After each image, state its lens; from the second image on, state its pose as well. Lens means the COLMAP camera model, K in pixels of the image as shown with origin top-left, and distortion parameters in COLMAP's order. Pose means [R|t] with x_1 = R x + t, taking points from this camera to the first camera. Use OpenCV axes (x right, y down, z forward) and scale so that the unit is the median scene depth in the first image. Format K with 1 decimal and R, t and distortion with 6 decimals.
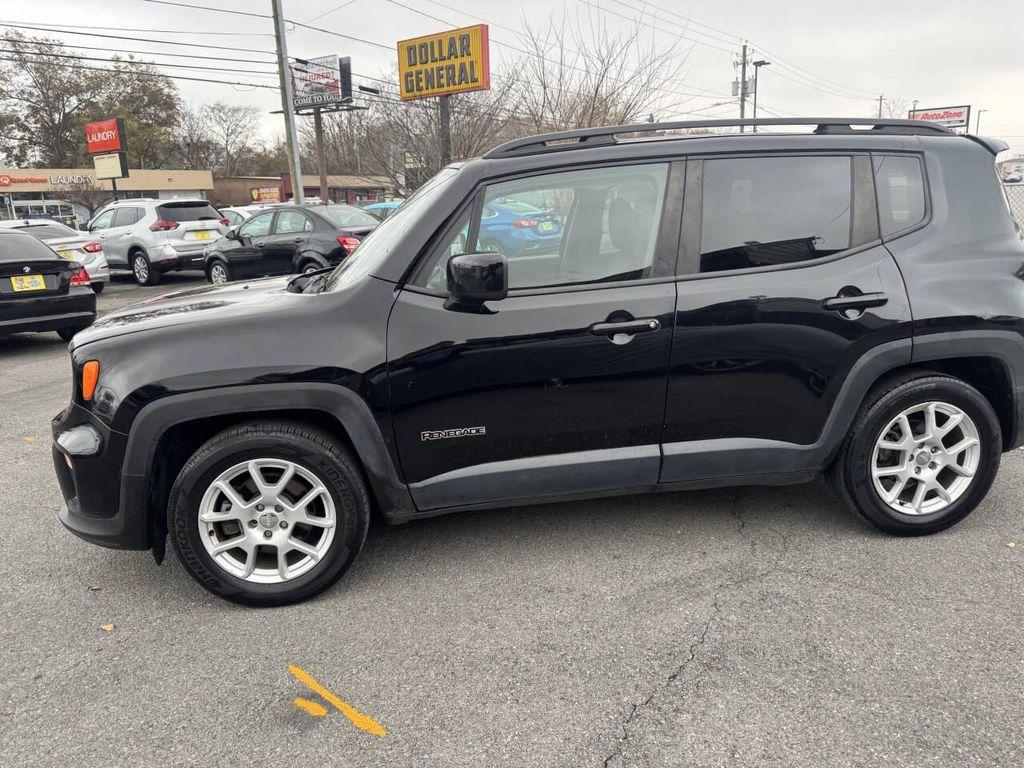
lens RADIAL K [[754.5, 0, 503.2], [0, 754.5, 387.4], [0, 0, 1]] dist [0.011931, -0.022113]
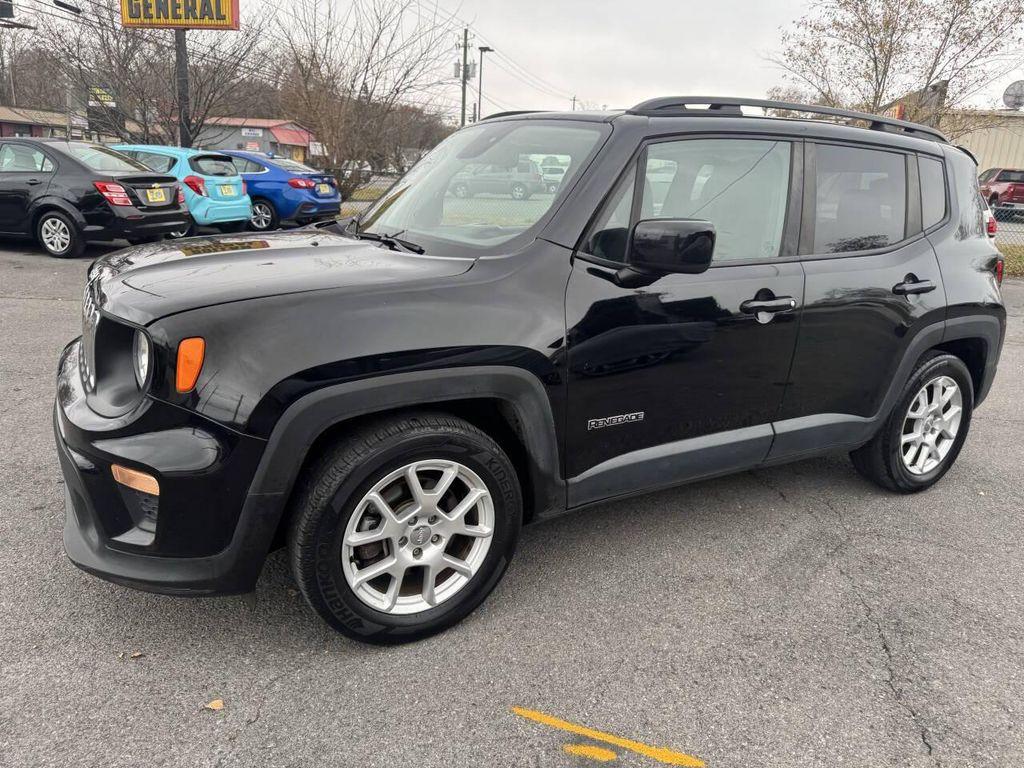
lens RADIAL K [[754.5, 0, 513.0], [0, 754.5, 386.8], [0, 0, 1]] dist [0.011931, -0.022113]
pose [[0.913079, -0.020360, 0.407274, -0.538234], [0.006871, 0.999379, 0.034556, -0.009906], [-0.407725, -0.028754, 0.912652, 0.226724]]
